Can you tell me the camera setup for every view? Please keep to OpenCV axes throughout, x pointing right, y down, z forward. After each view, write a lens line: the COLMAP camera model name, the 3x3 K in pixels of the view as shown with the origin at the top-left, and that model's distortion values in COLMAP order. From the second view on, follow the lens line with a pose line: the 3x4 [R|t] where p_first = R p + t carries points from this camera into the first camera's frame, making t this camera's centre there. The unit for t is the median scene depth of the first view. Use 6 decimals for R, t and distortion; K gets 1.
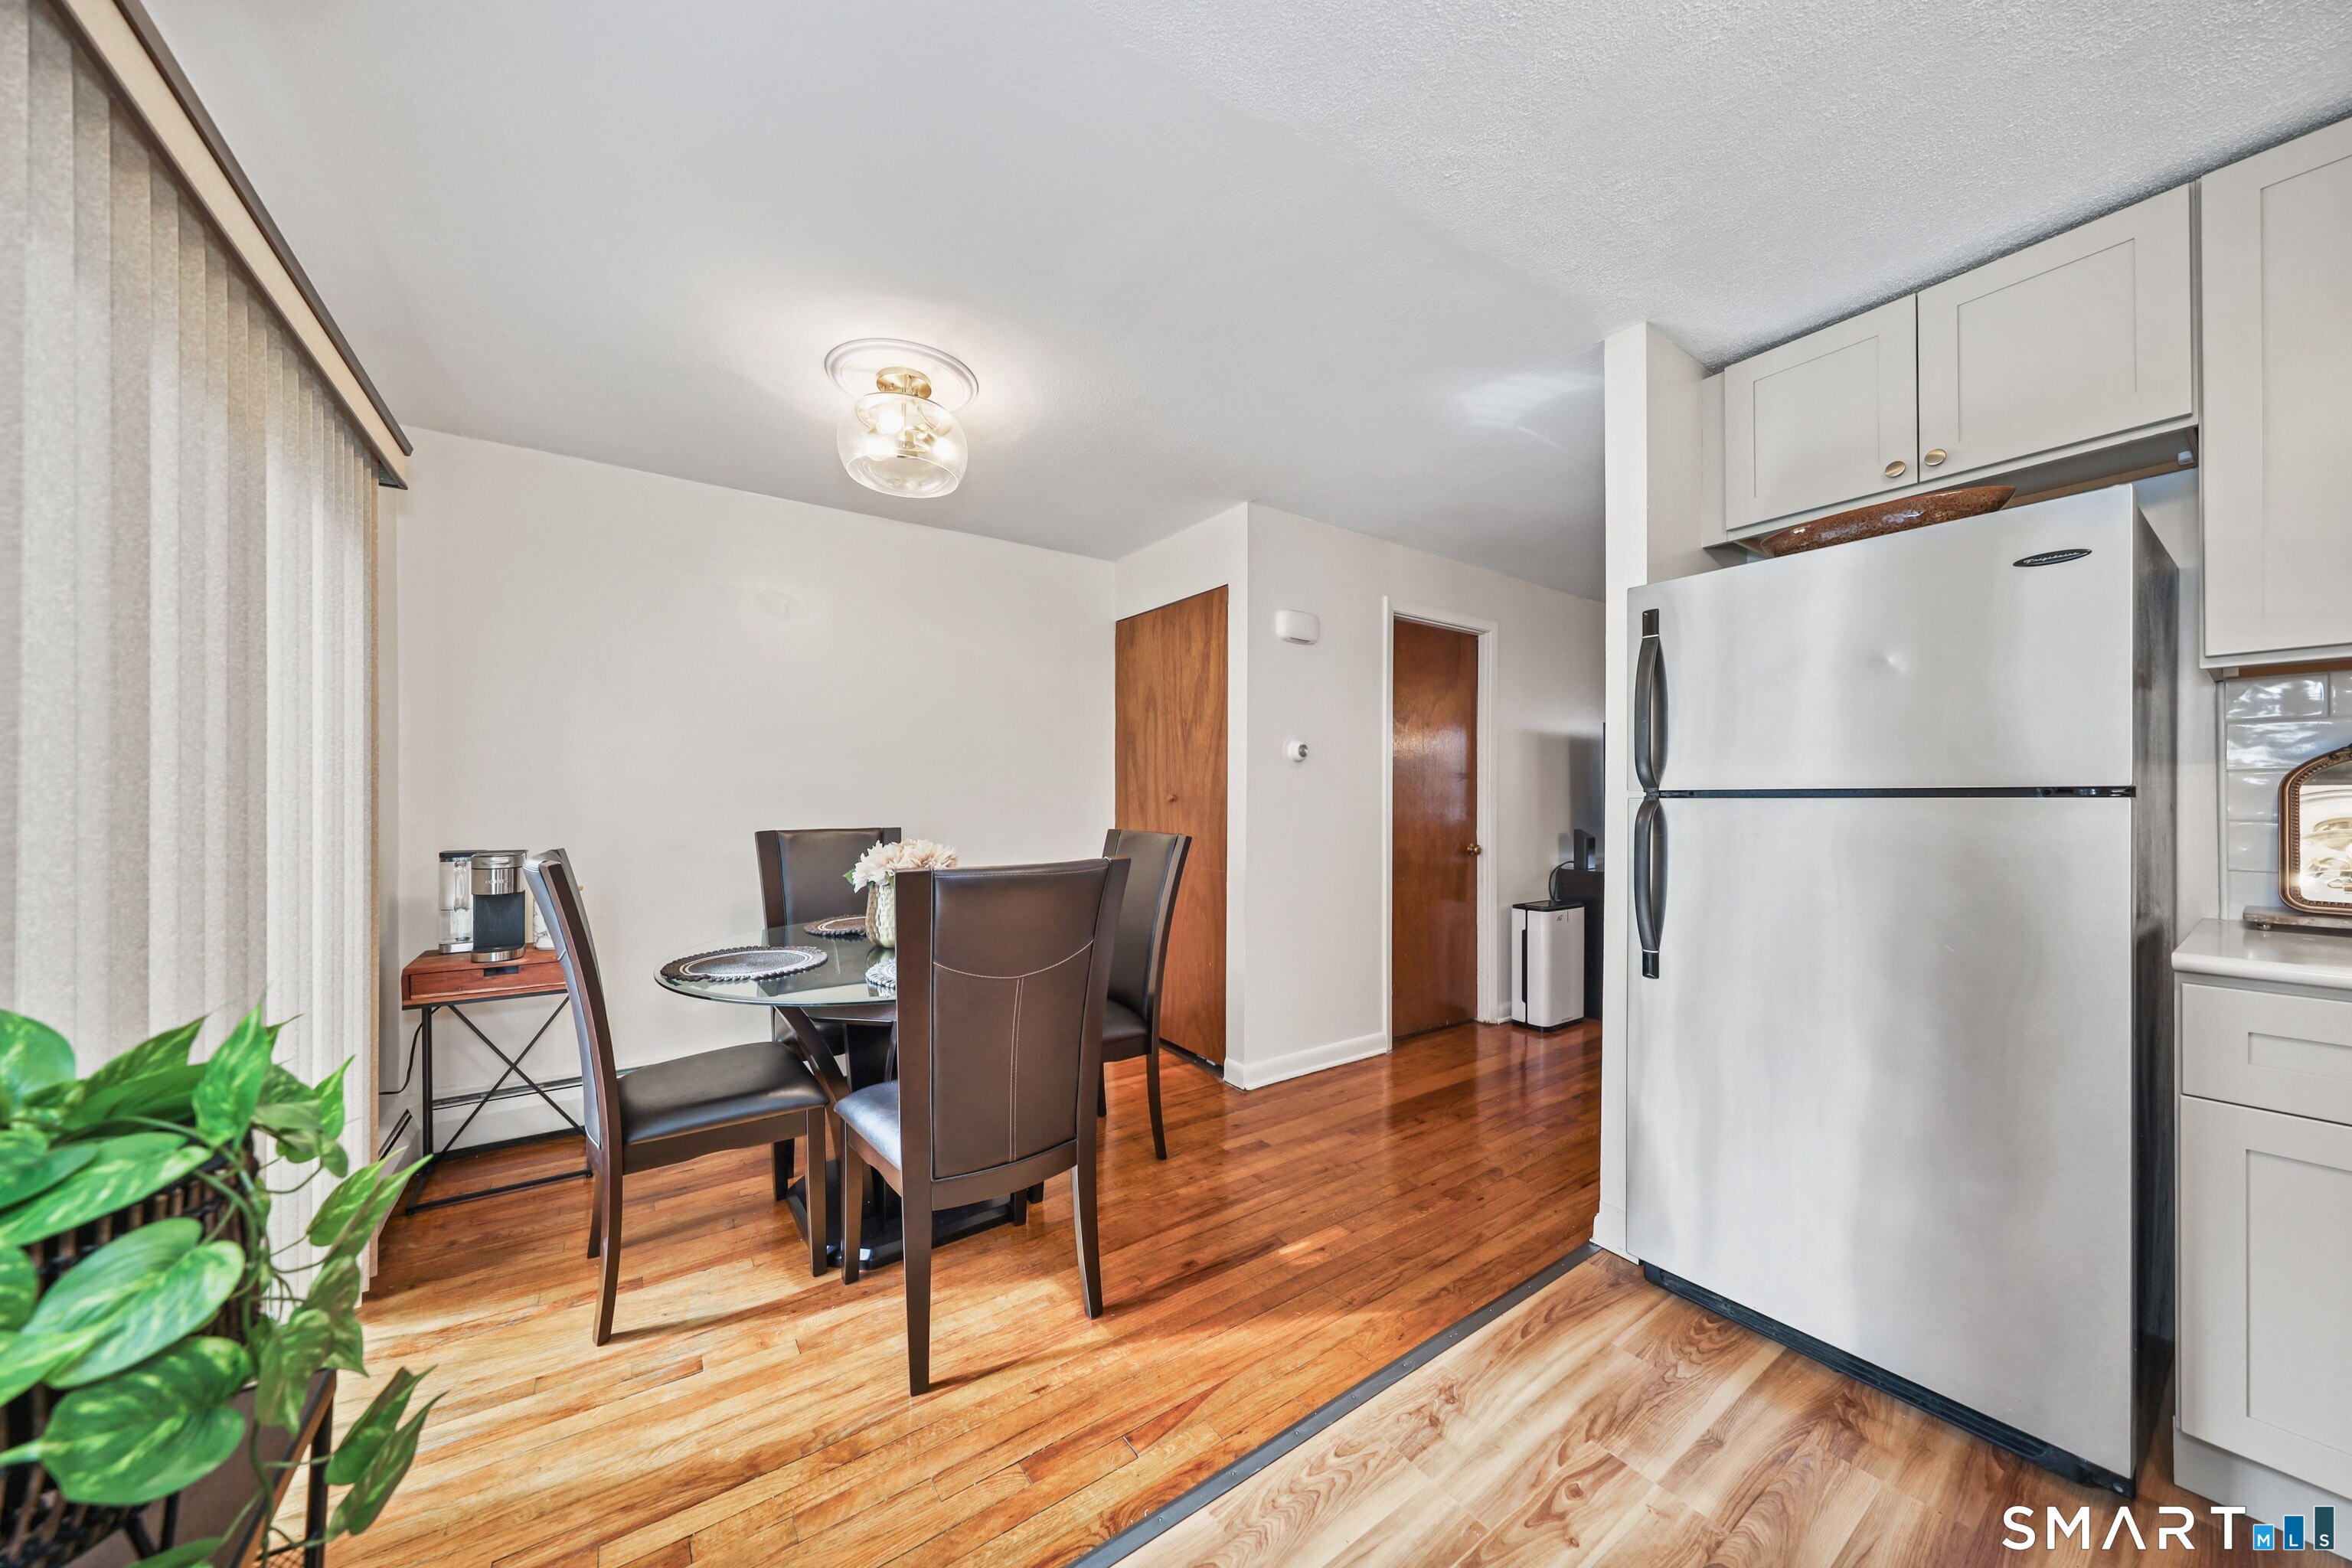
lens RADIAL K [[794.0, 0, 1158.1], [0, 794.0, 795.0], [0, 0, 1]] dist [0.000391, -0.000085]
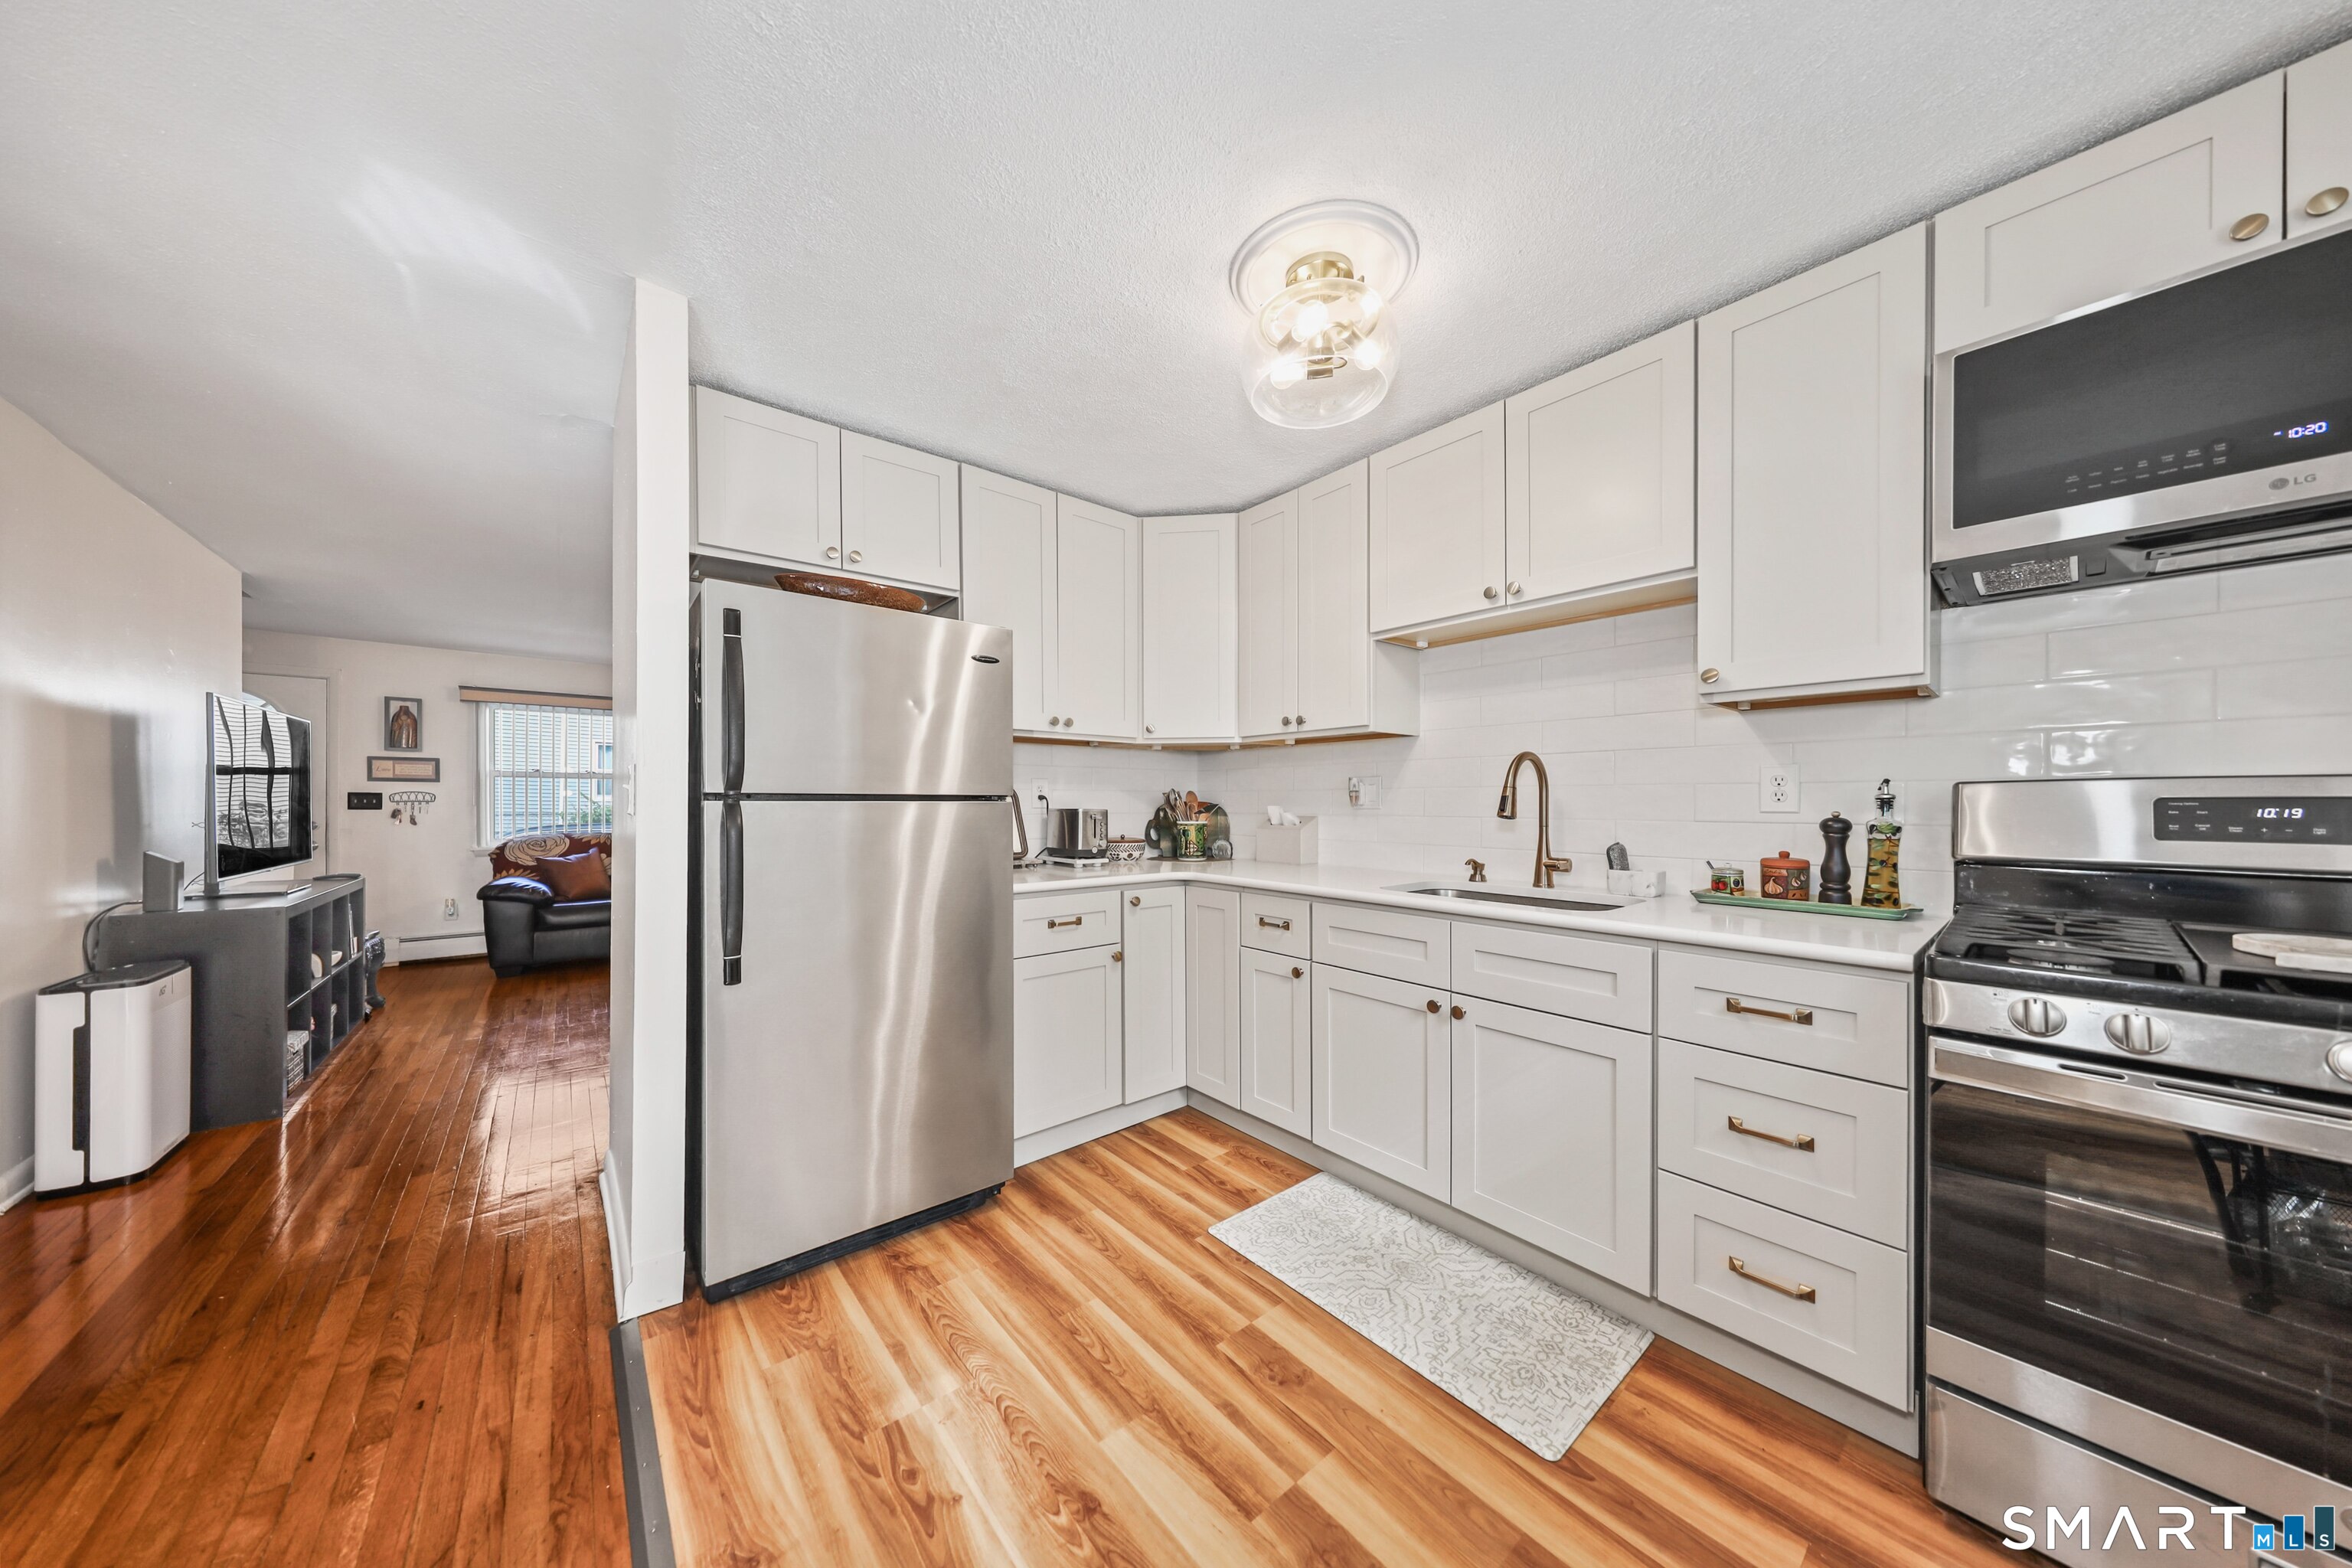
lens RADIAL K [[747.1, 0, 1159.2], [0, 747.1, 796.9], [0, 0, 1]] dist [0.003300, -0.000152]
pose [[-0.082558, 0.009054, 0.996545, -0.362247], [-0.004879, 0.999943, -0.009489, 0.004815], [-0.996574, -0.005645, -0.082509, 0.579876]]
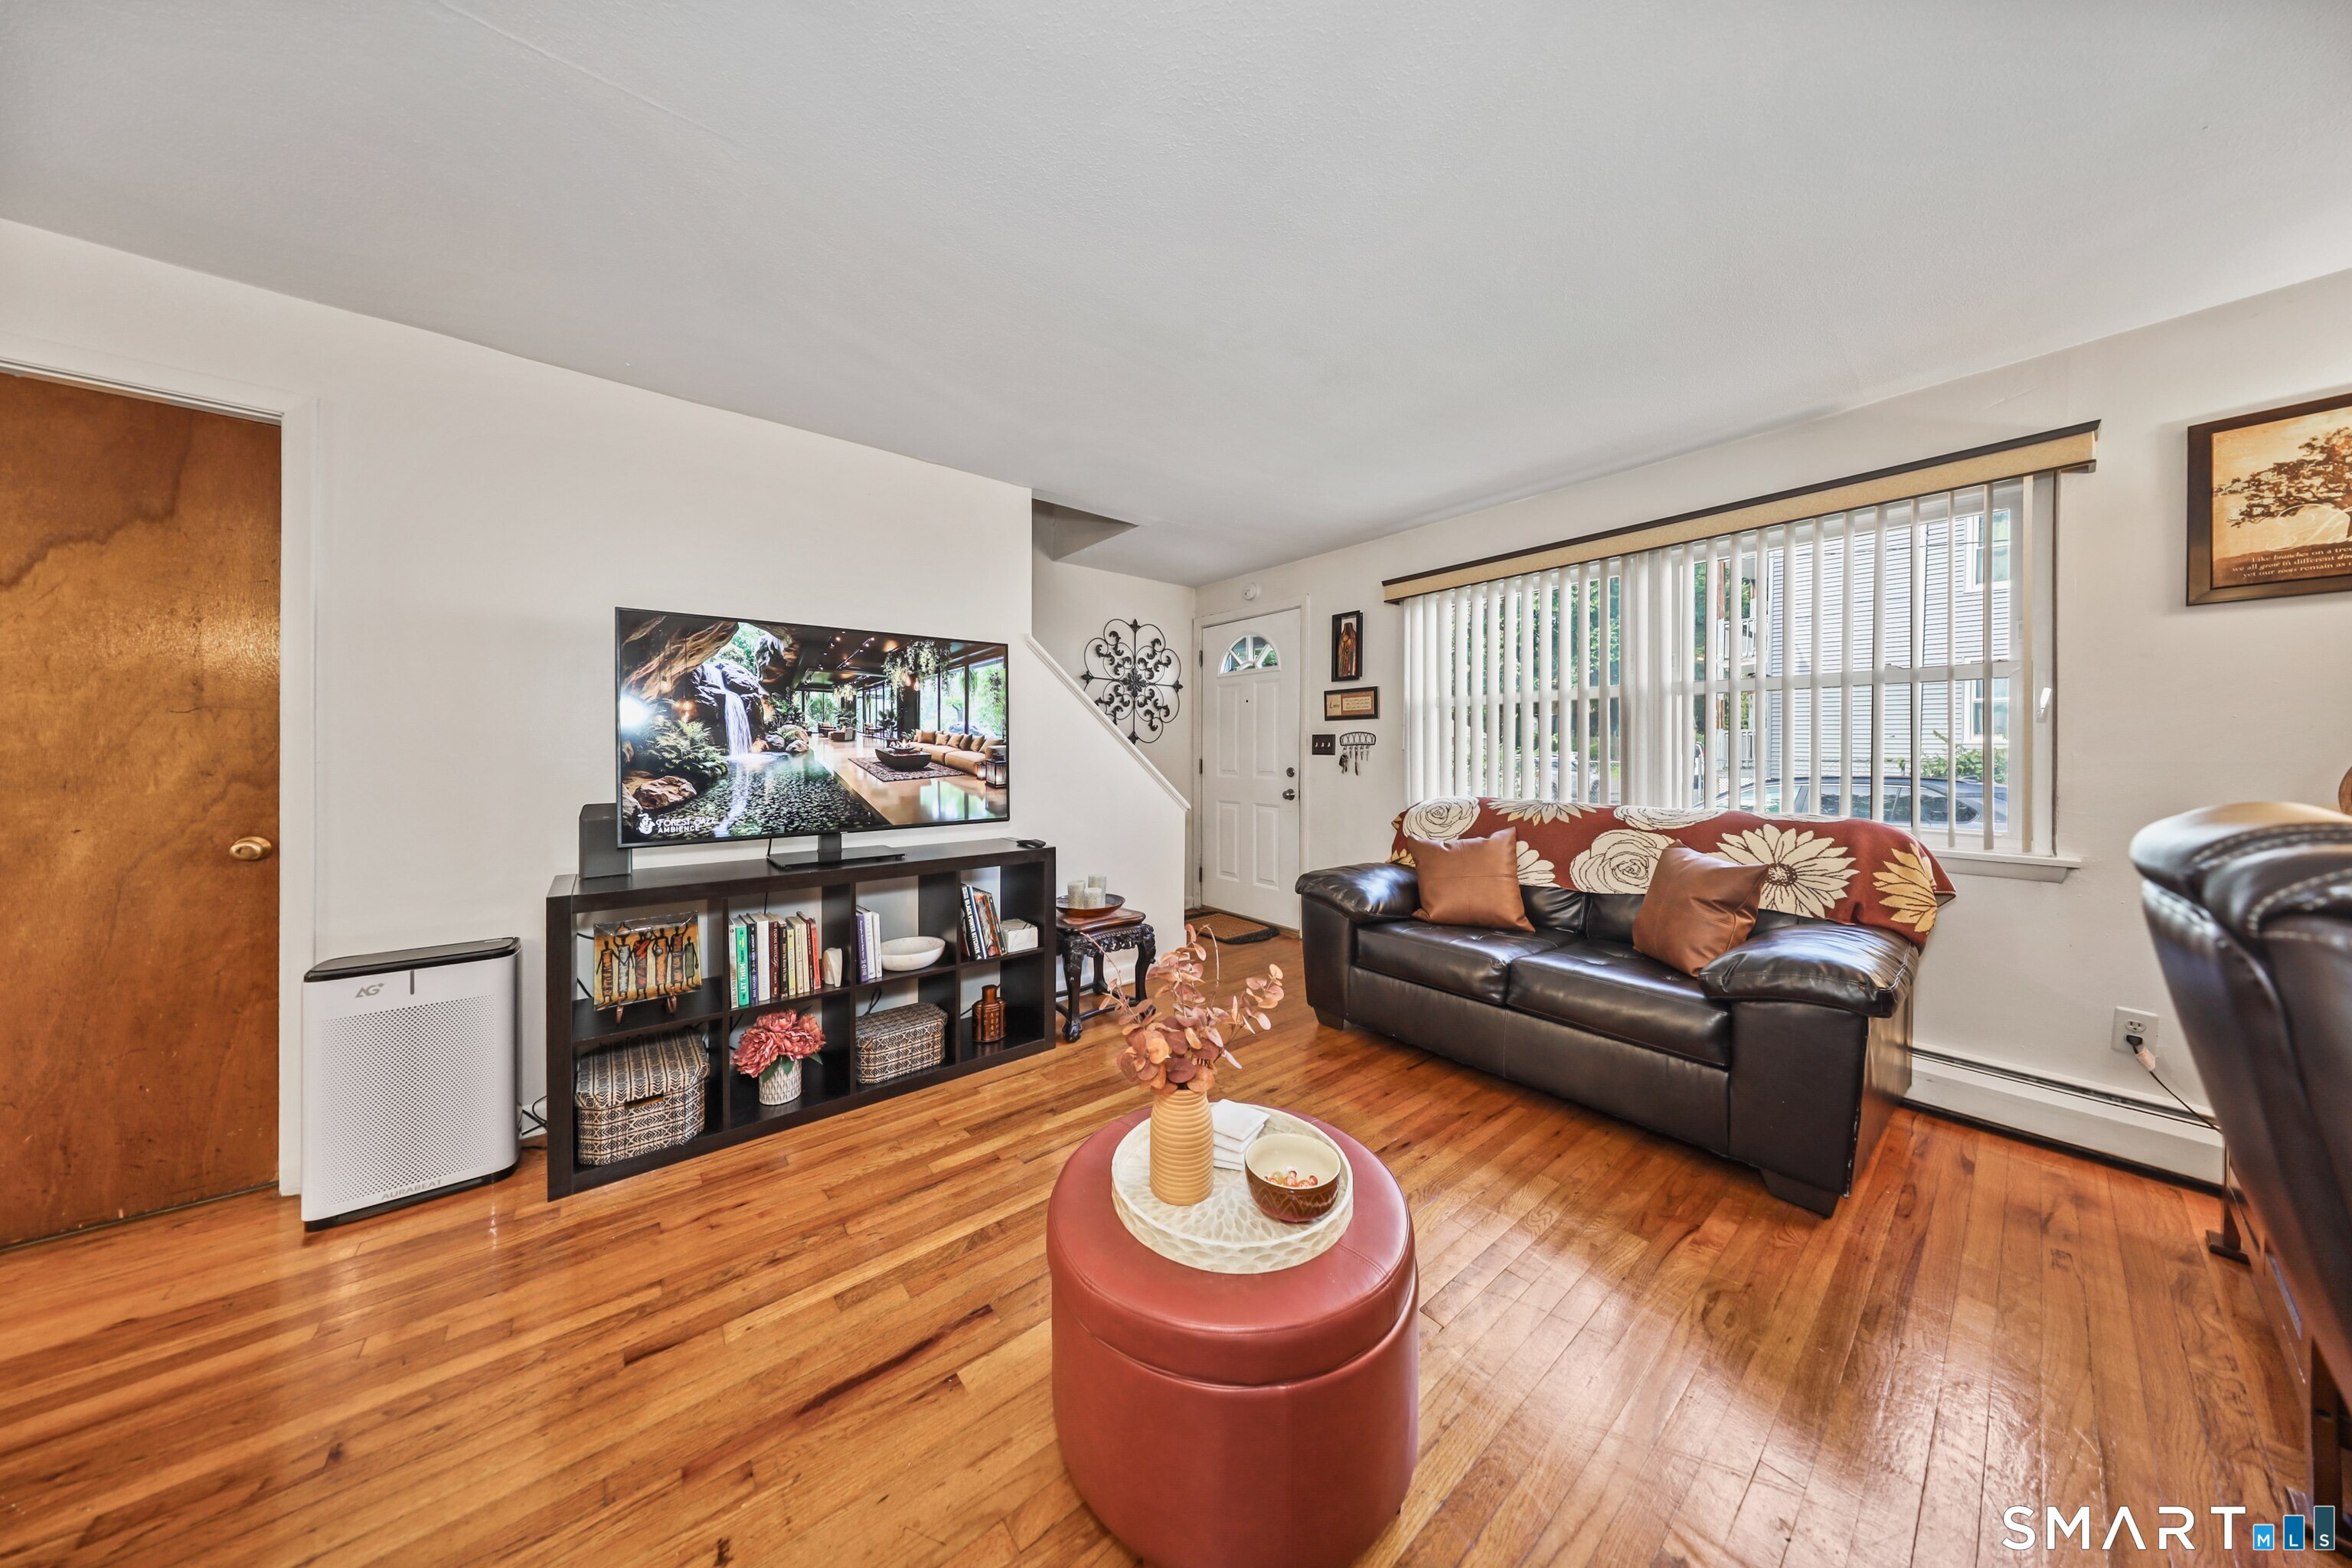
lens RADIAL K [[688.0, 0, 1134.2], [0, 688.0, 753.7], [0, 0, 1]] dist [-0.004496, 0.000037]
pose [[0.999118, -0.007272, 0.041355, 2.232170], [0.007004, 0.999954, 0.006616, 0.017767], [-0.041401, -0.006320, 0.999123, 1.191854]]
